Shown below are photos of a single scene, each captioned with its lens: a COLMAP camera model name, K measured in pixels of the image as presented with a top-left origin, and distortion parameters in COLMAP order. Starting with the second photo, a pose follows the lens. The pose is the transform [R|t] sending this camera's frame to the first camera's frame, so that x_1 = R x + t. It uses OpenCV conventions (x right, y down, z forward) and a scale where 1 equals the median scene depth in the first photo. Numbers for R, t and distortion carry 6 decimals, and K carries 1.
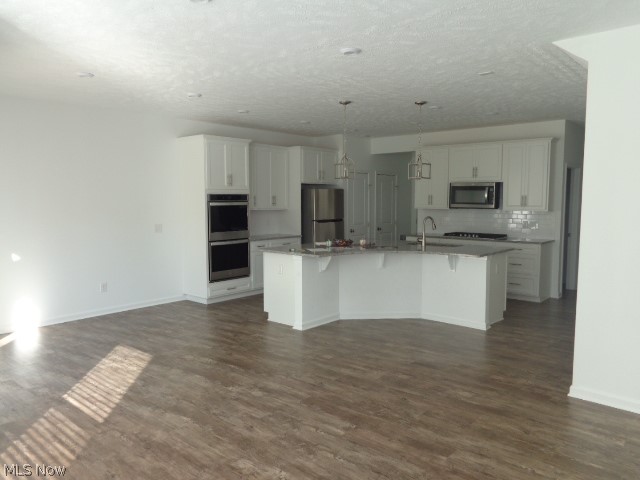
lens RADIAL K [[484.7, 0, 320.7], [0, 484.7, 241.1], [0, 0, 1]] dist [-0.002511, 0.000228]
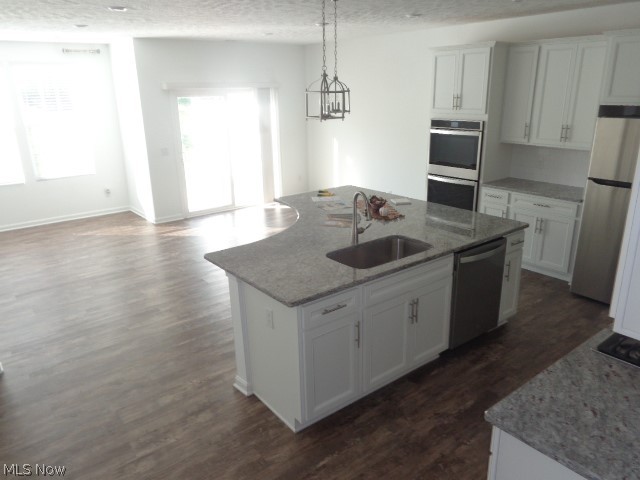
lens RADIAL K [[484.7, 0, 320.7], [0, 484.7, 239.7], [0, 0, 1]] dist [-0.002511, 0.000228]
pose [[-0.164748, 0.281204, -0.945401, 0.653587], [-0.084036, 0.951011, 0.297517, -0.128036], [0.982749, 0.128463, -0.133046, 0.914239]]
